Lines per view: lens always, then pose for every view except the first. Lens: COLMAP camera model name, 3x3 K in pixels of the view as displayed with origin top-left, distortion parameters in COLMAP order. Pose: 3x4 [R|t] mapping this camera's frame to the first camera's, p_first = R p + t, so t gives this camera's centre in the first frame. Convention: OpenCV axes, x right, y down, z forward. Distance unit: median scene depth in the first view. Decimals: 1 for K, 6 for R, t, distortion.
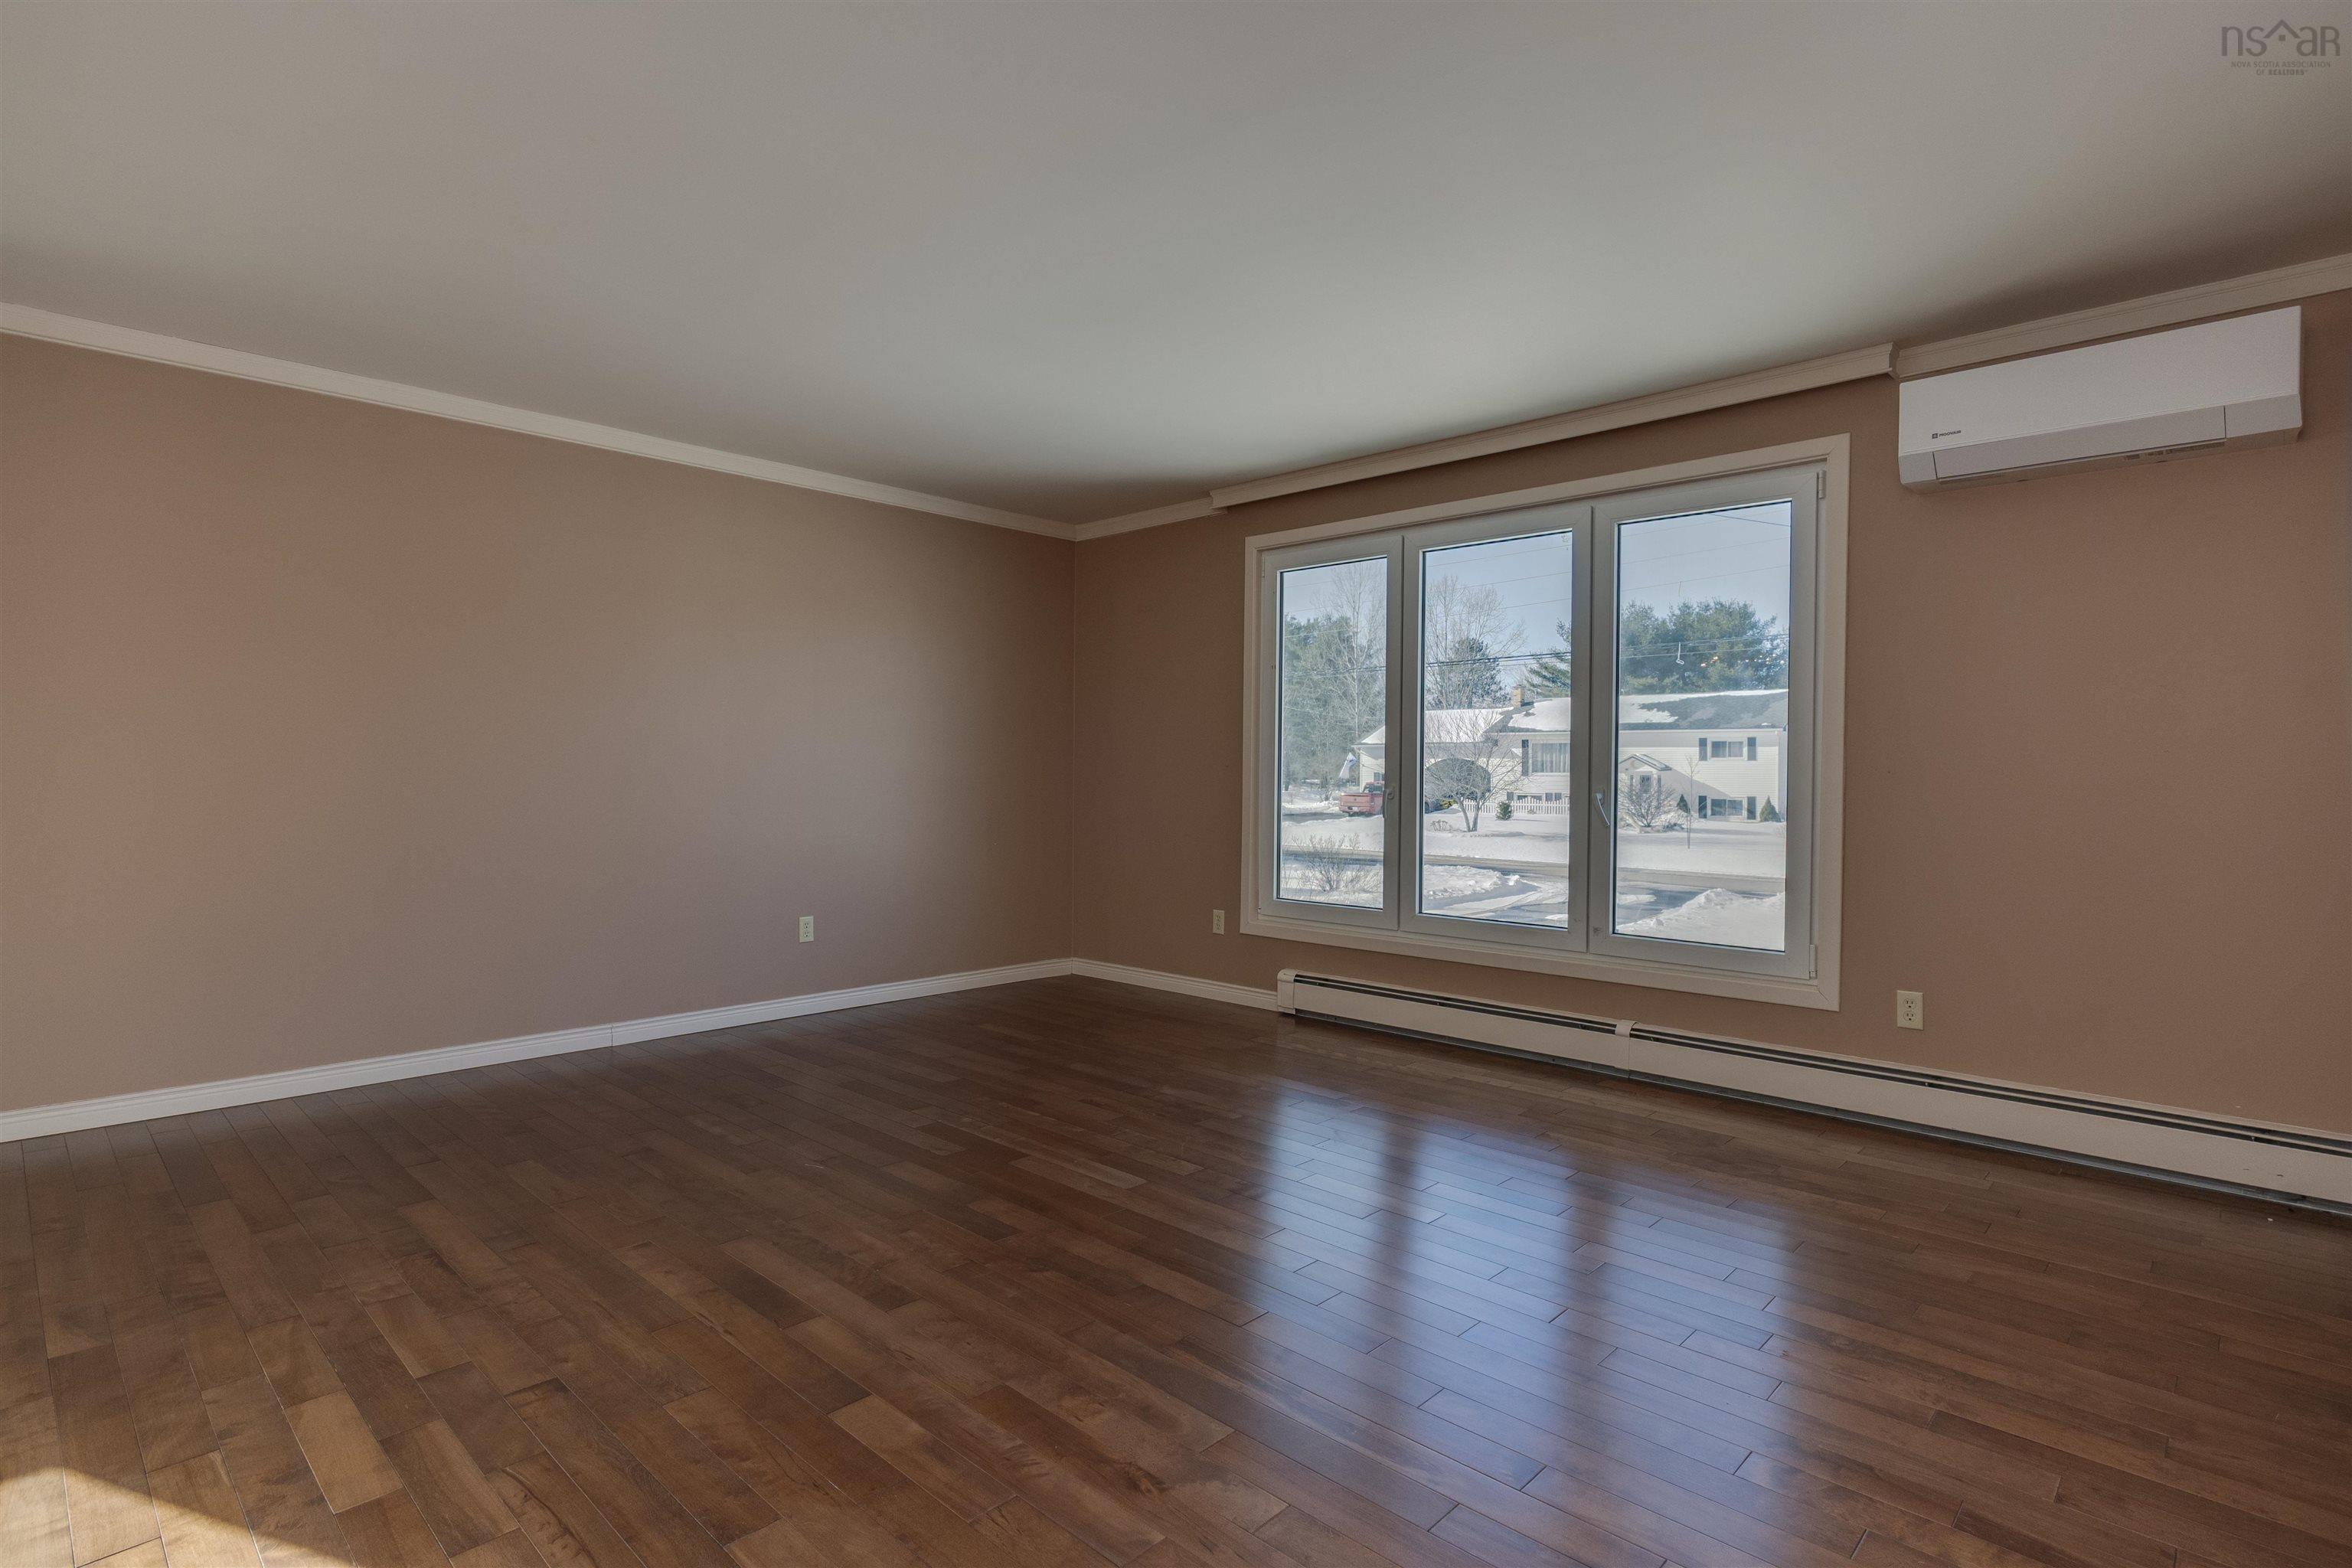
lens RADIAL K [[1166.3, 0, 1171.7], [0, 1166.3, 782.8], [0, 0, 1]] dist [0.001082, 0.000009]
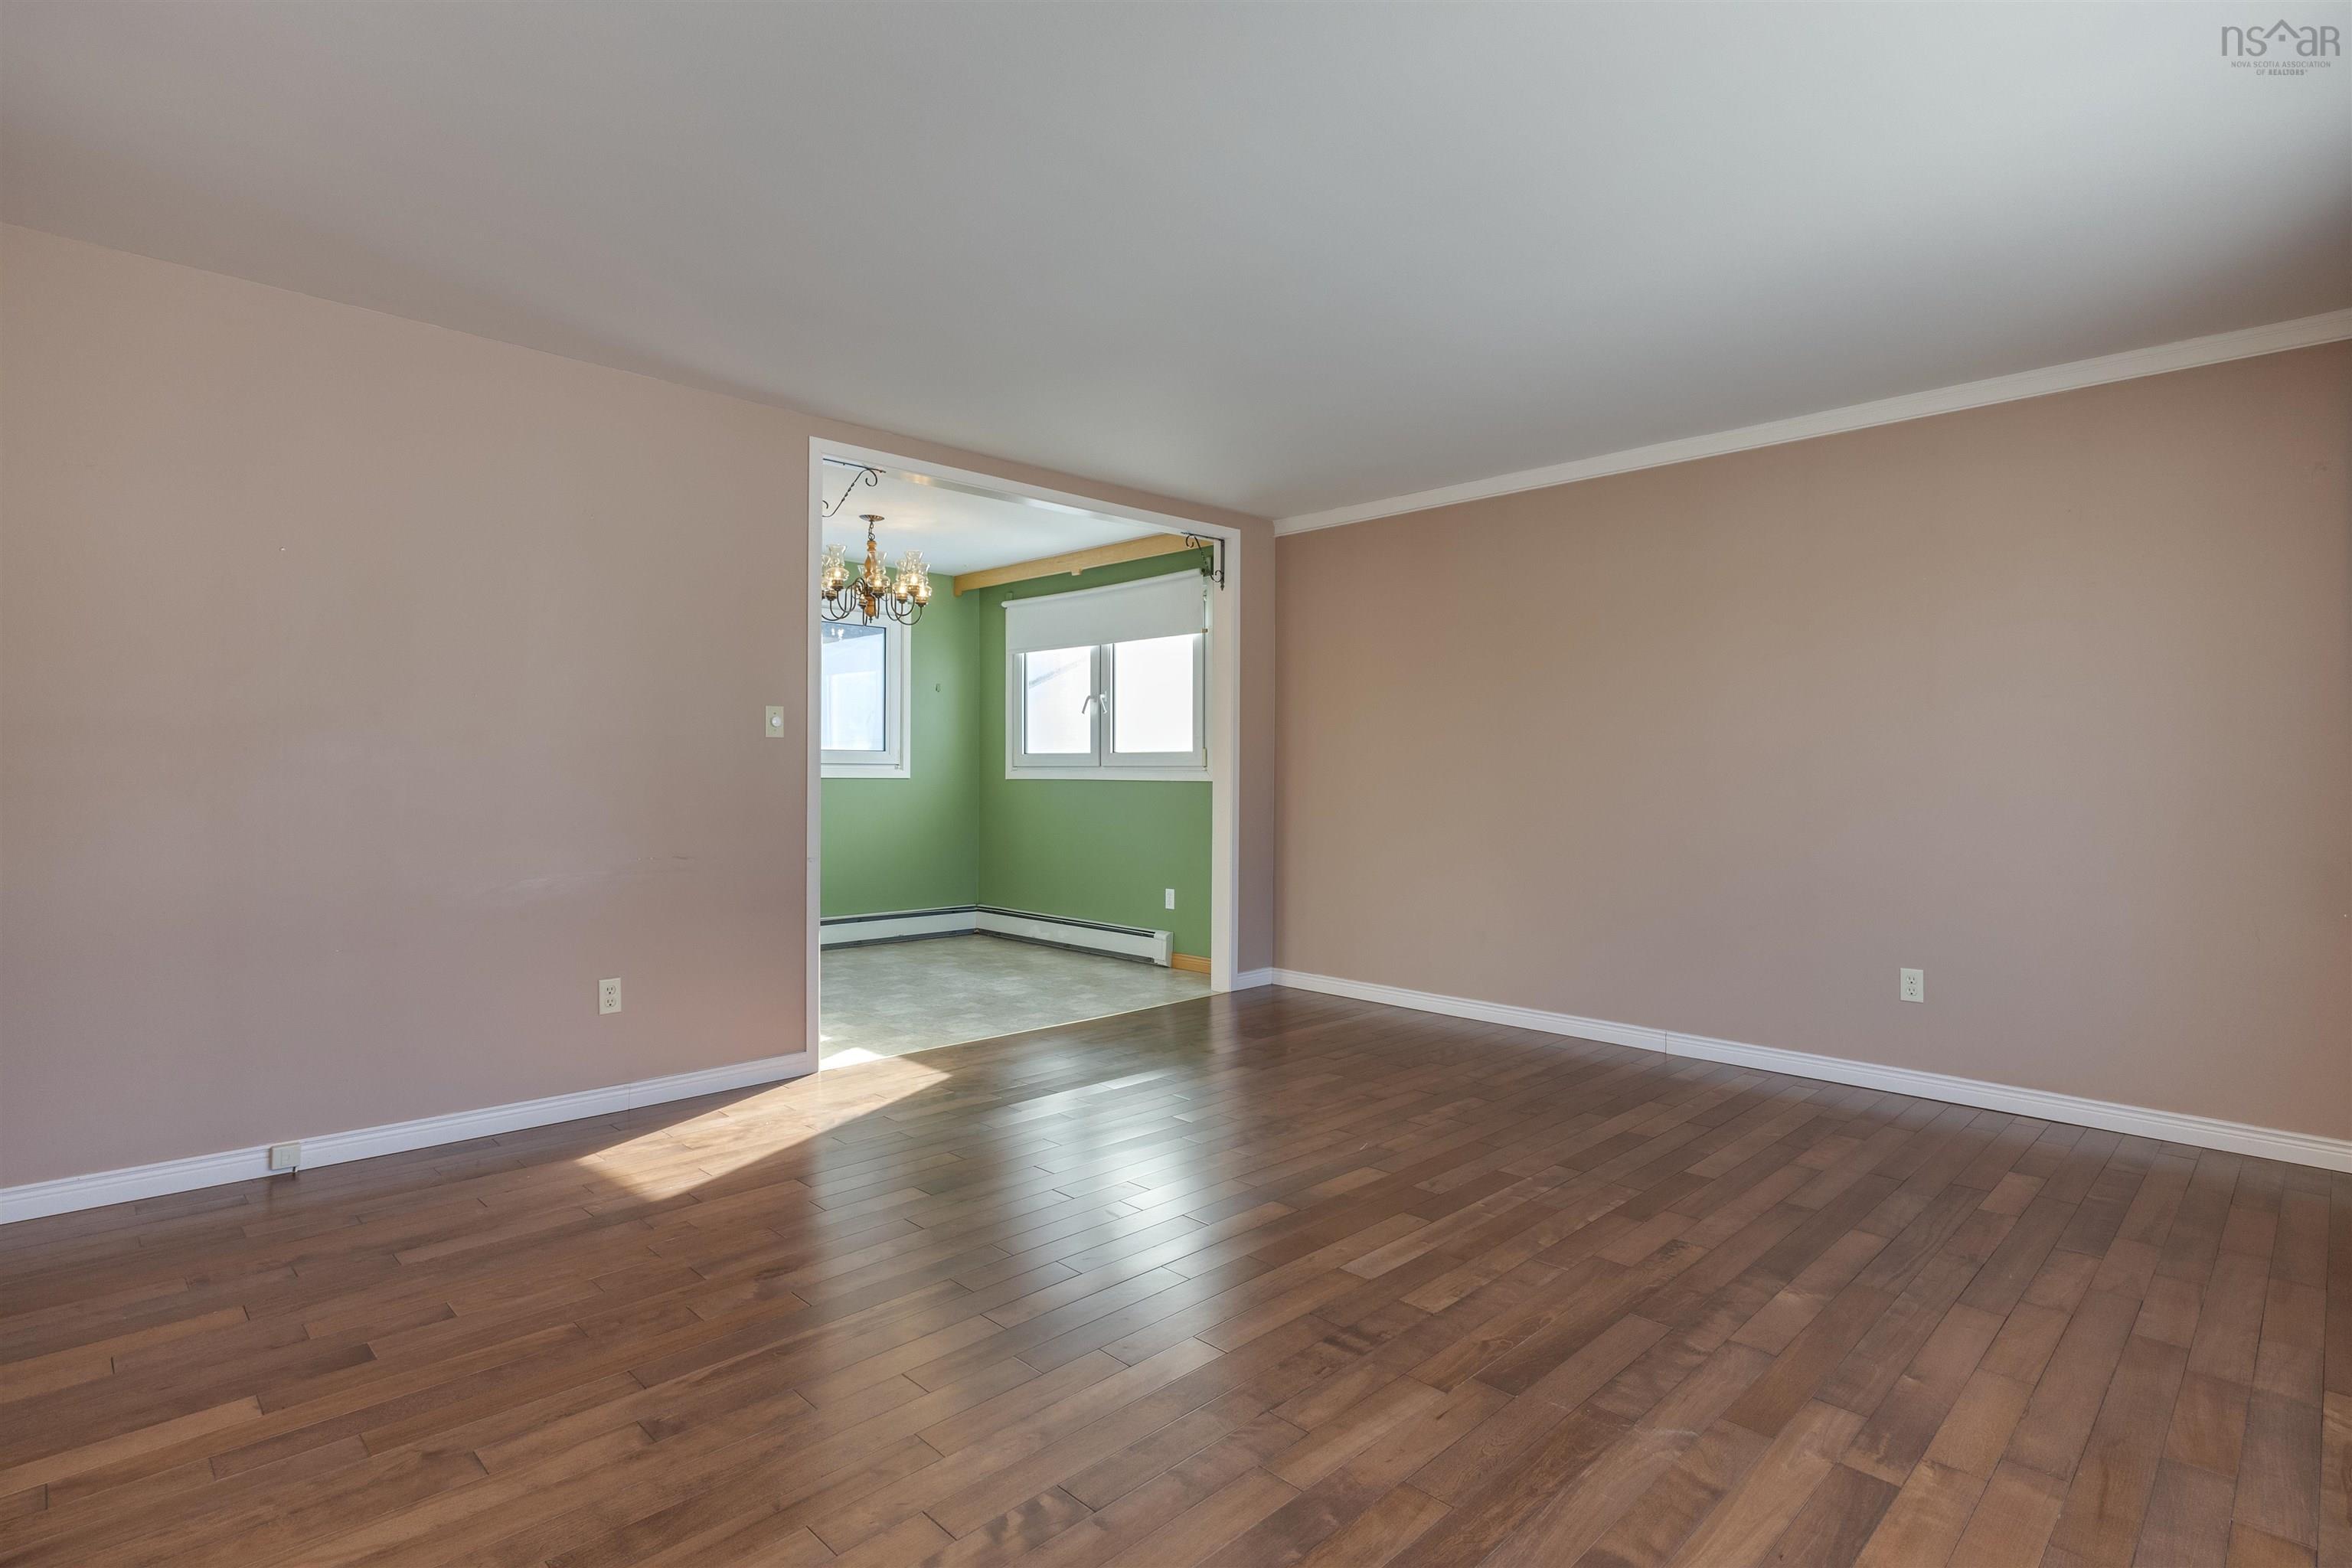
lens RADIAL K [[1166.3, 0, 1172.7], [0, 1166.3, 786.2], [0, 0, 1]] dist [0.001082, 0.000009]
pose [[-0.026860, 0.009757, -0.999592, 0.748321], [-0.008792, 0.999911, 0.009996, -0.018859], [0.999601, 0.009057, -0.026772, 0.799461]]
